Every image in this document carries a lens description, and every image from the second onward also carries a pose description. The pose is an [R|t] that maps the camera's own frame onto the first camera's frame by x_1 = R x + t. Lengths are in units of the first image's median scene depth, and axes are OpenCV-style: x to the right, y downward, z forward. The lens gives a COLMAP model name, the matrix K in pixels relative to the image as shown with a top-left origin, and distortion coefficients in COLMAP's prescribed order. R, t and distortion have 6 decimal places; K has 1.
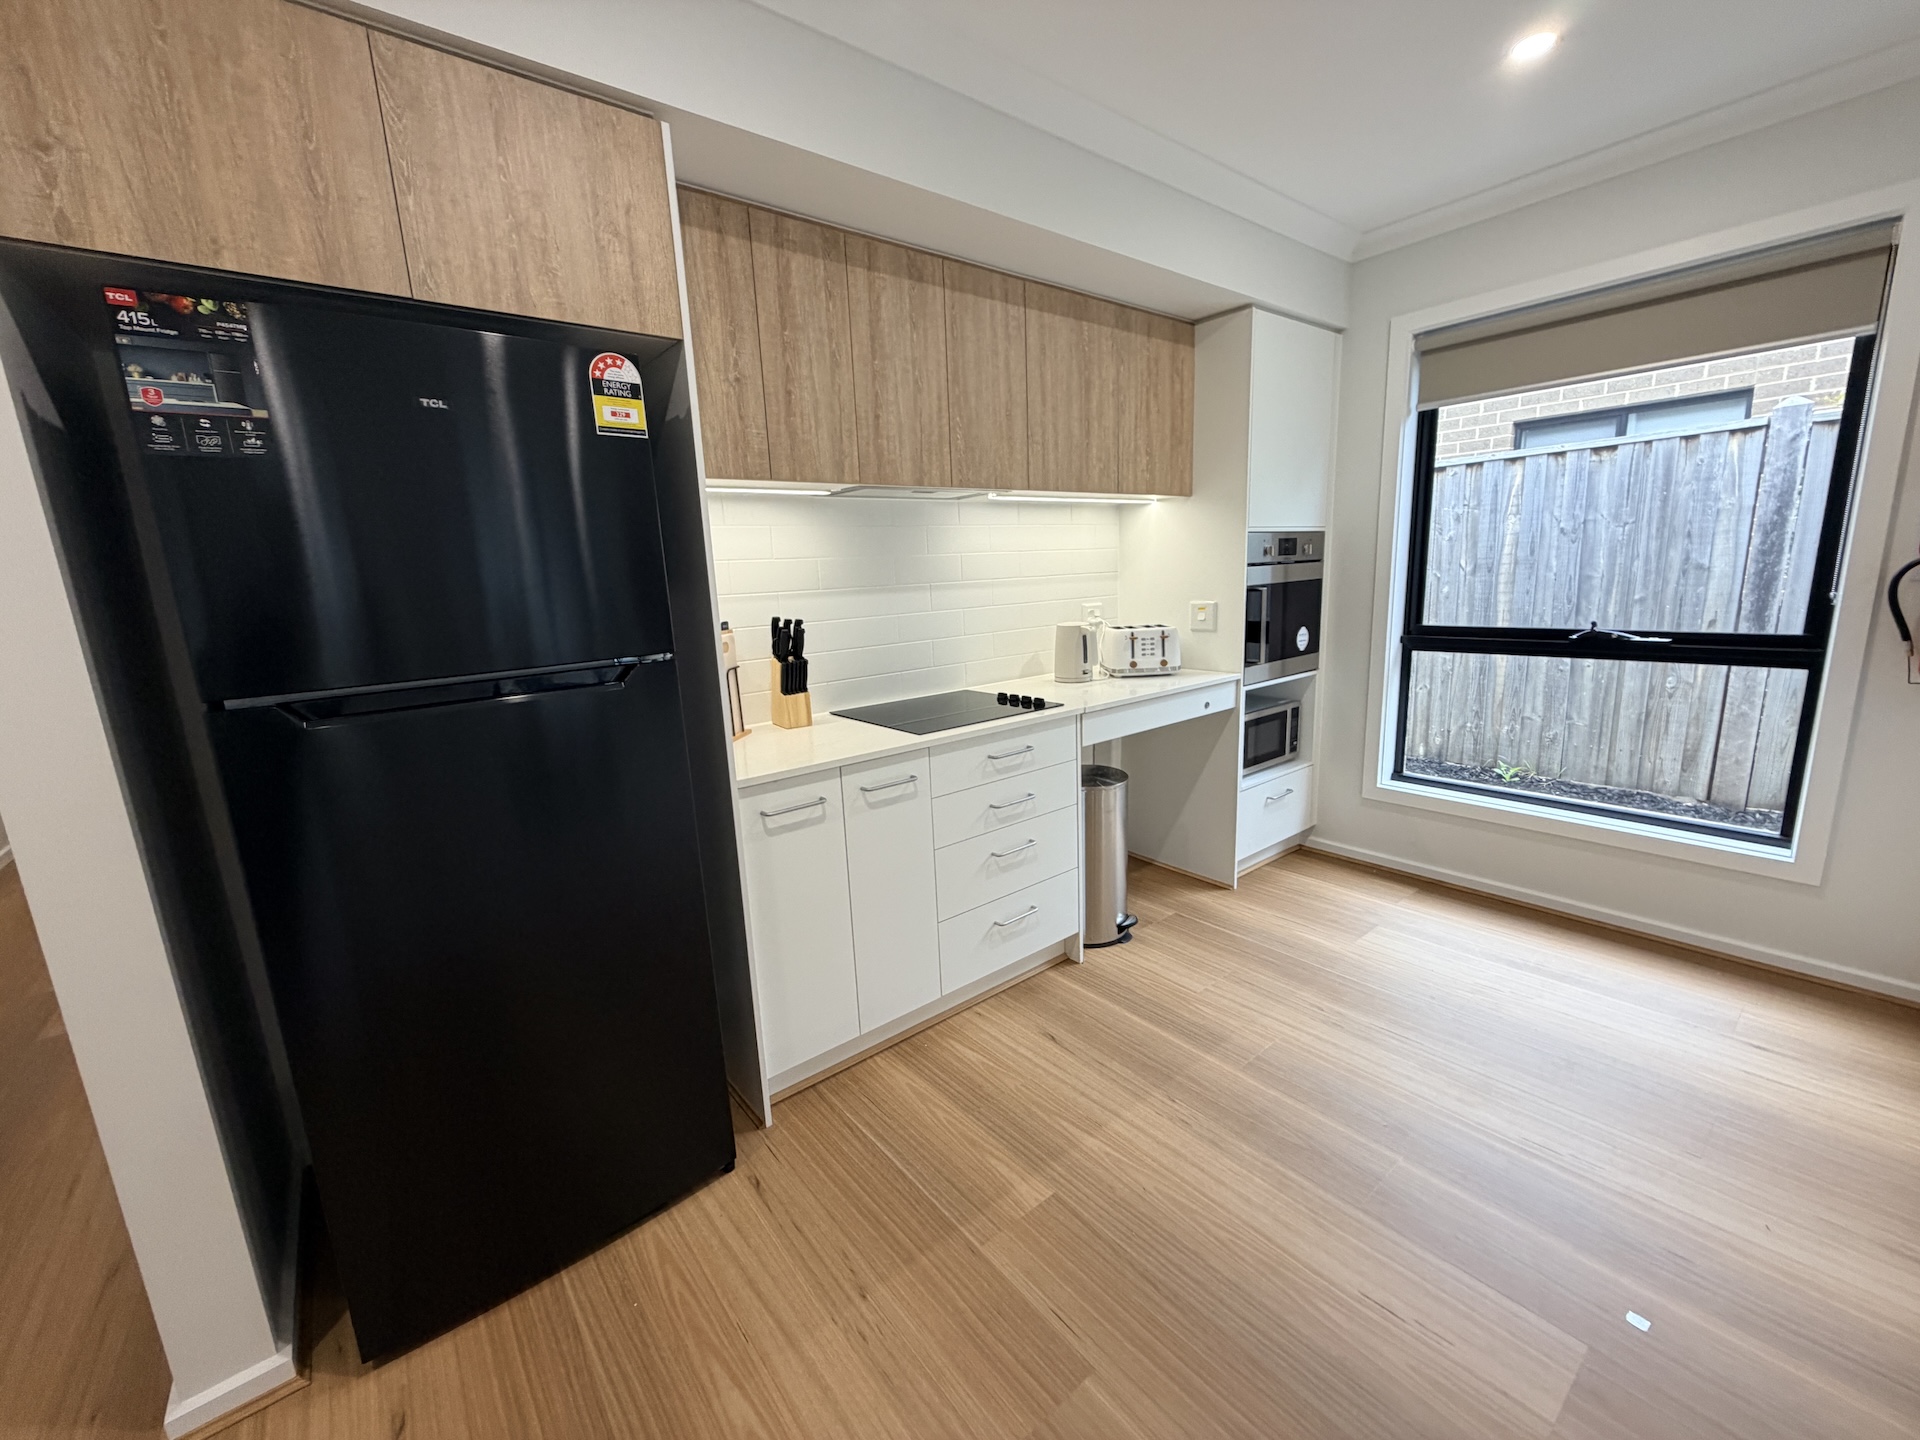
lens RADIAL K [[765.0, 0, 953.5], [0, 765.0, 723.5], [0, 0, 1]] dist [0.000518, -0.000215]
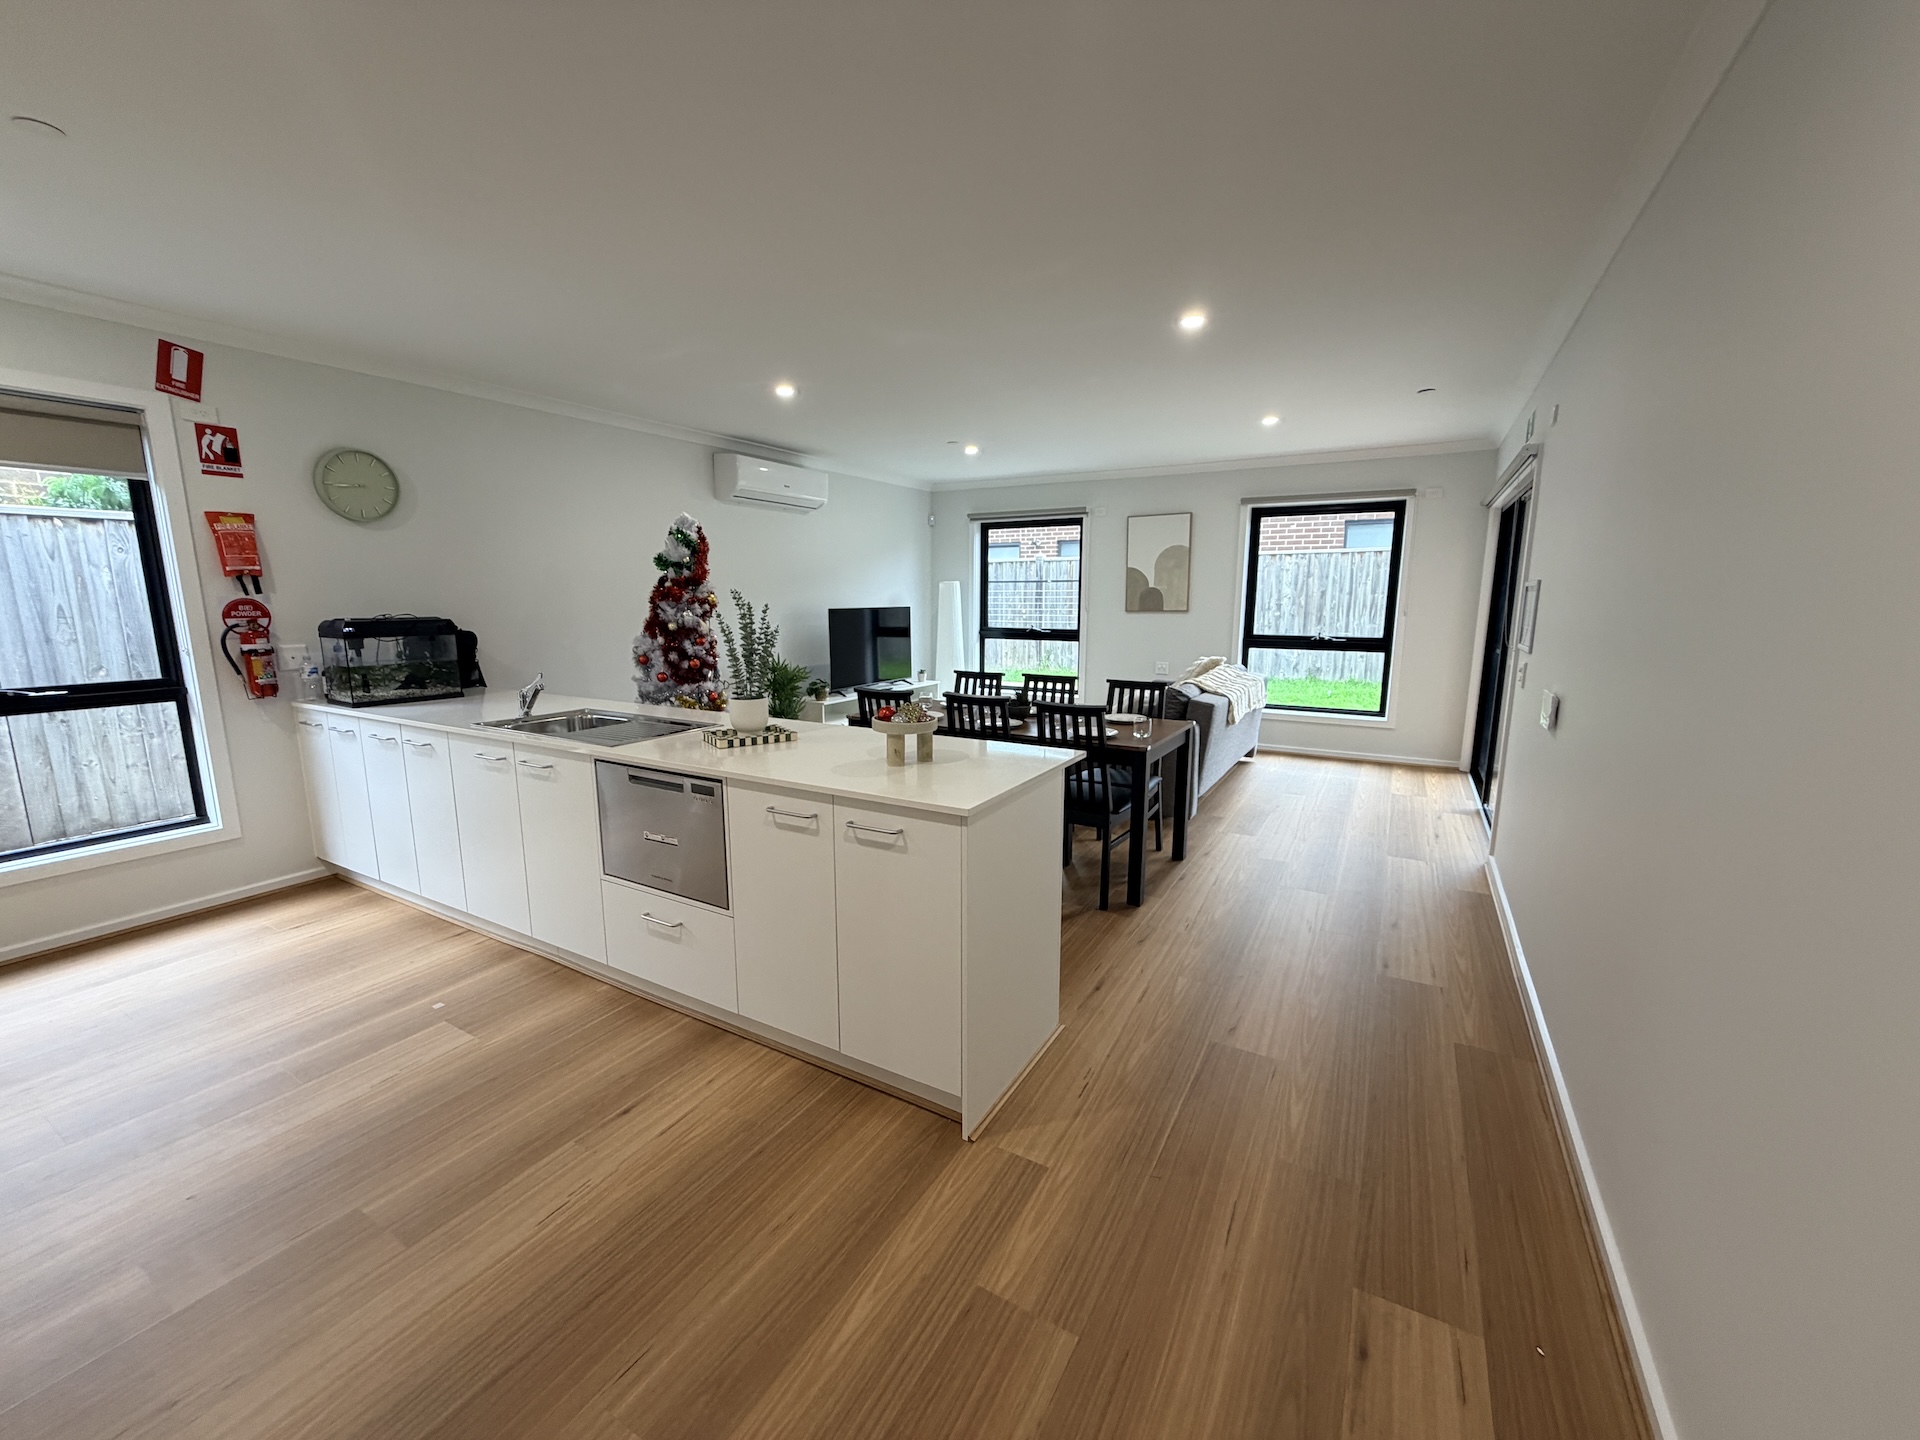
lens RADIAL K [[765.0, 0, 953.5], [0, 765.0, 723.5], [0, 0, 1]] dist [0.000518, -0.000215]
pose [[-0.368636, -0.110715, 0.922957, -0.761845], [0.200115, 0.960150, 0.195105, -0.017674], [-0.907778, 0.256620, -0.331790, 0.154641]]
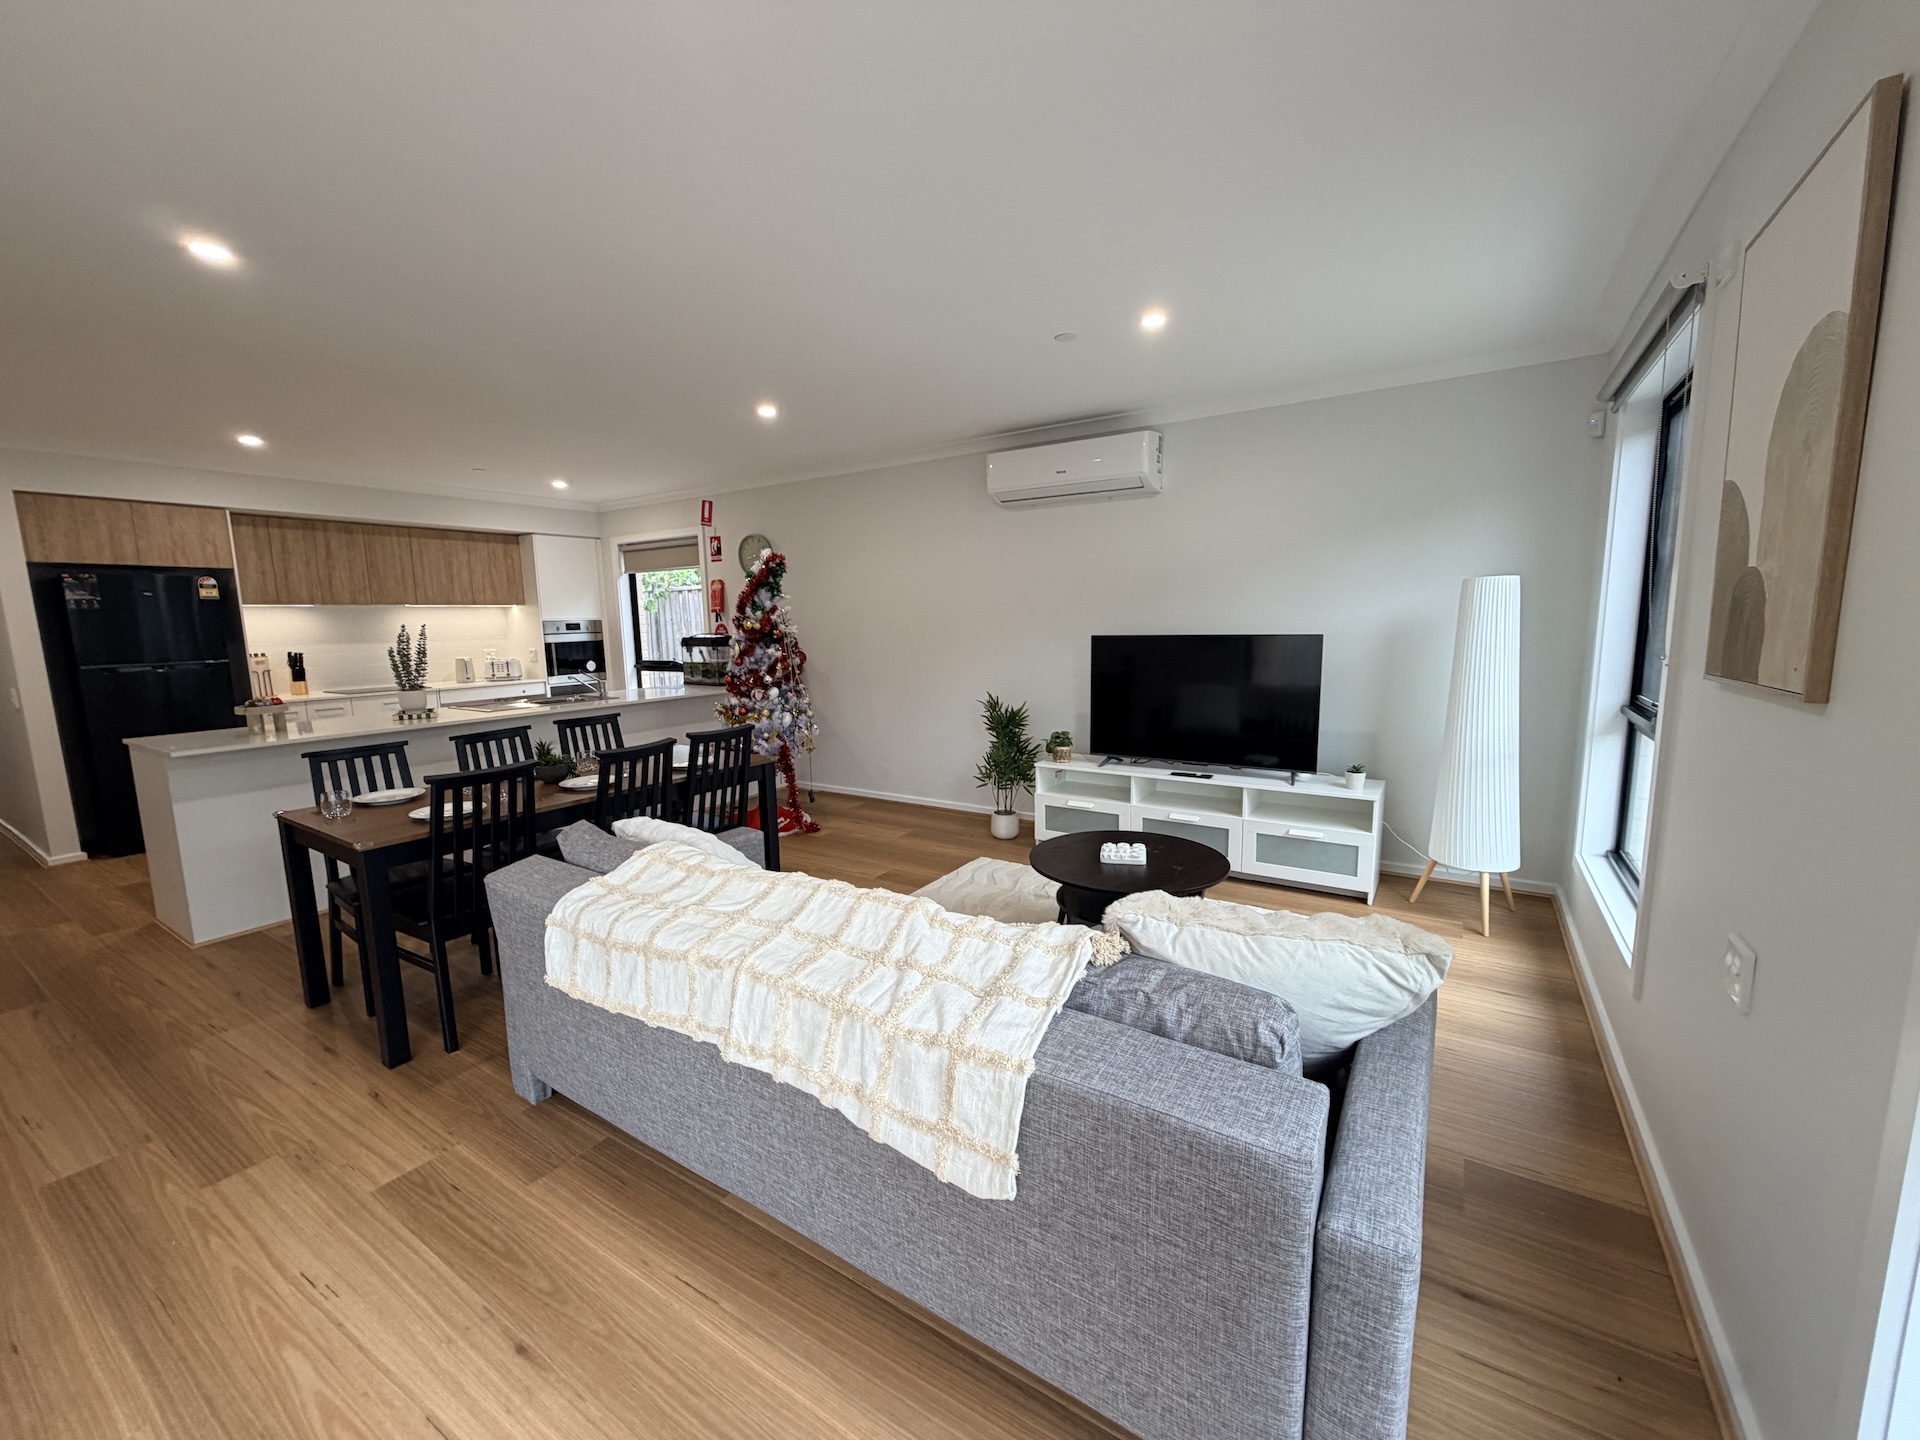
lens RADIAL K [[765.0, 0, 953.5], [0, 765.0, 723.5], [0, 0, 1]] dist [0.000518, -0.000215]
pose [[0.947403, -0.019402, 0.319455, 1.039758], [0.042207, 0.997017, -0.064619, 0.355799], [-0.317248, 0.074703, 0.945396, -2.096252]]
